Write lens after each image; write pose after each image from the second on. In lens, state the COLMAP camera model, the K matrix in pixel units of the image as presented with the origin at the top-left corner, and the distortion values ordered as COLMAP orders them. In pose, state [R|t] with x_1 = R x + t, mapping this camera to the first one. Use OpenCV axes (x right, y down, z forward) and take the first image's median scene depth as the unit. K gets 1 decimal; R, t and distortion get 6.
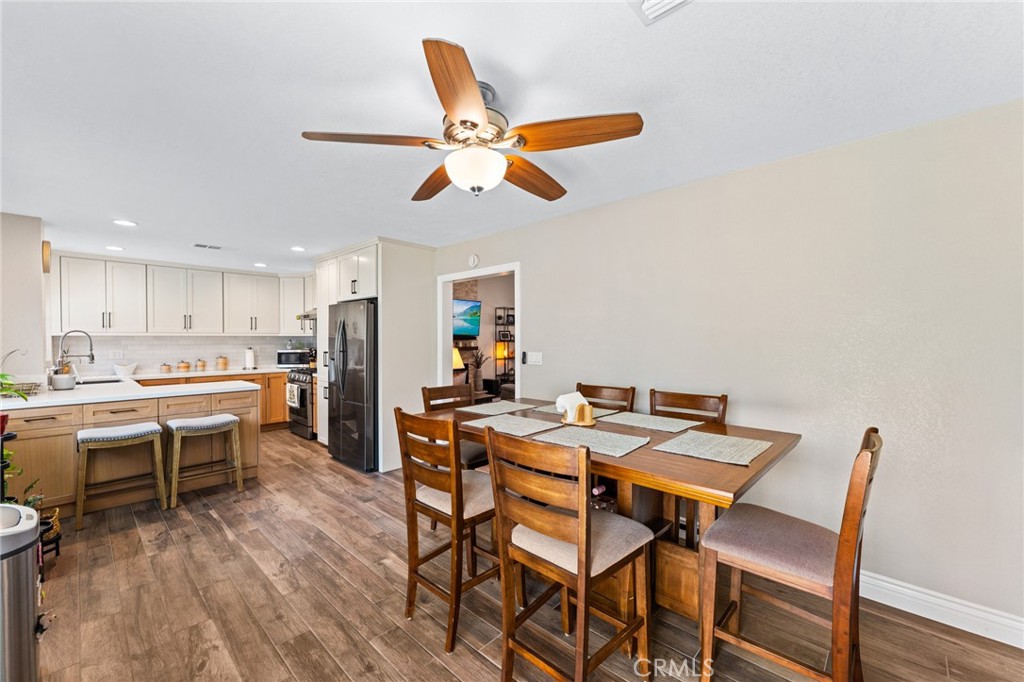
lens RADIAL K [[414.7, 0, 509.0], [0, 414.7, 335.6], [0, 0, 1]] dist [0.000998, 0.000168]
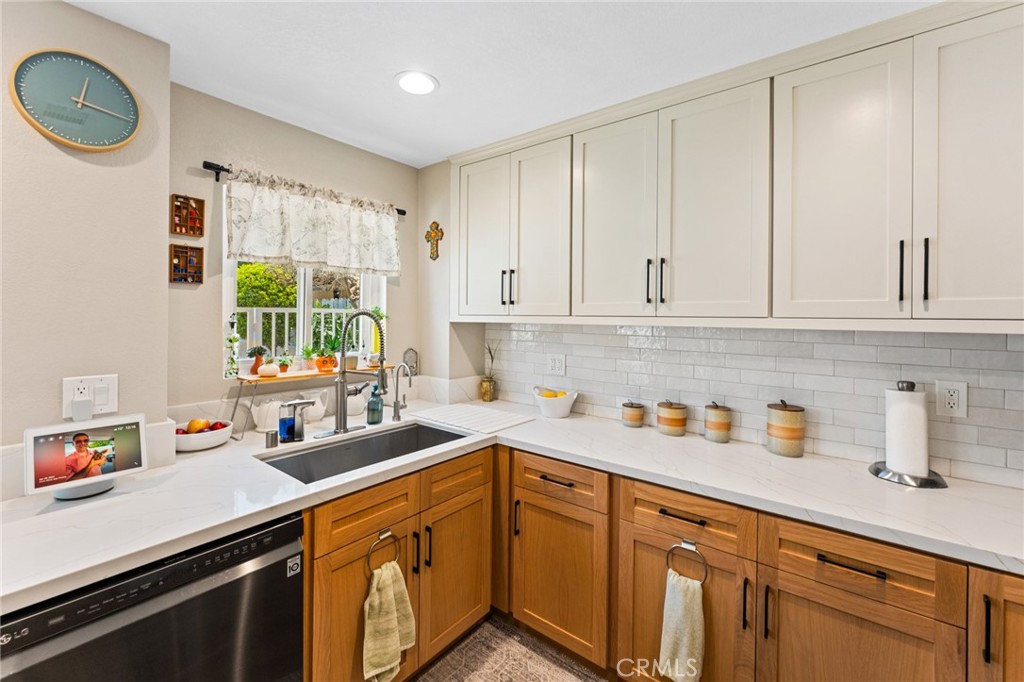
lens RADIAL K [[431.4, 0, 514.4], [0, 431.4, 315.6], [0, 0, 1]] dist [-0.000909, -0.000111]
pose [[0.102466, 0.006239, -0.994717, -0.628918], [-0.004969, 0.999971, 0.005760, -0.011781], [0.994724, 0.004352, 0.102494, 1.163921]]
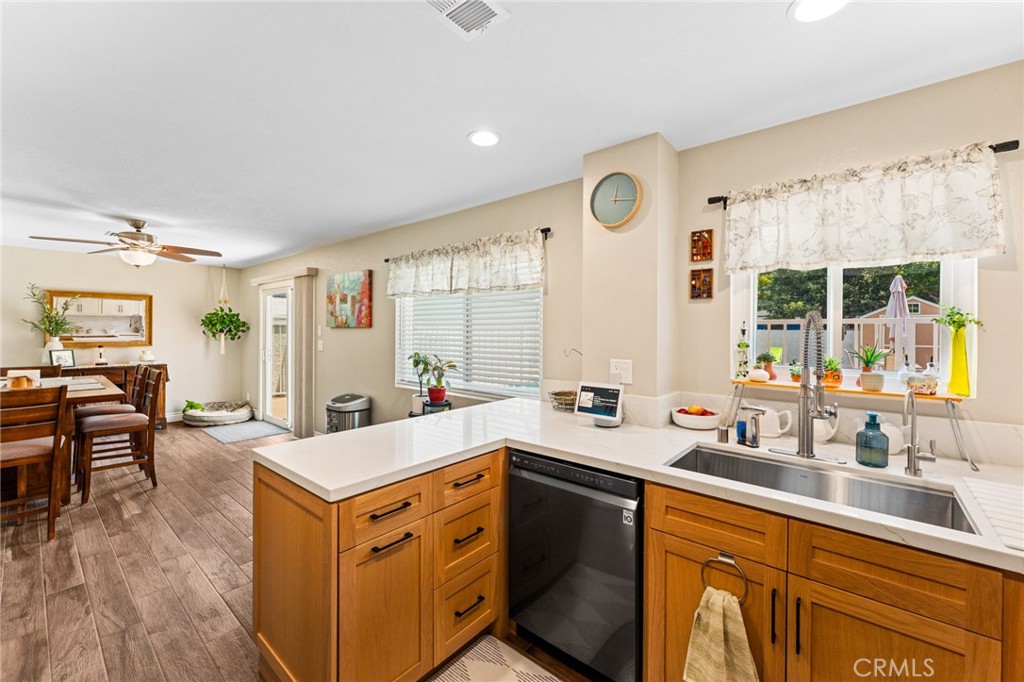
lens RADIAL K [[414.7, 0, 509.0], [0, 414.7, 335.6], [0, 0, 1]] dist [0.000998, 0.000168]
pose [[-0.998536, 0.001243, -0.054068, -0.814225], [0.000746, 0.999957, 0.009213, 0.001848], [0.054077, 0.009159, -0.998495, 1.393199]]
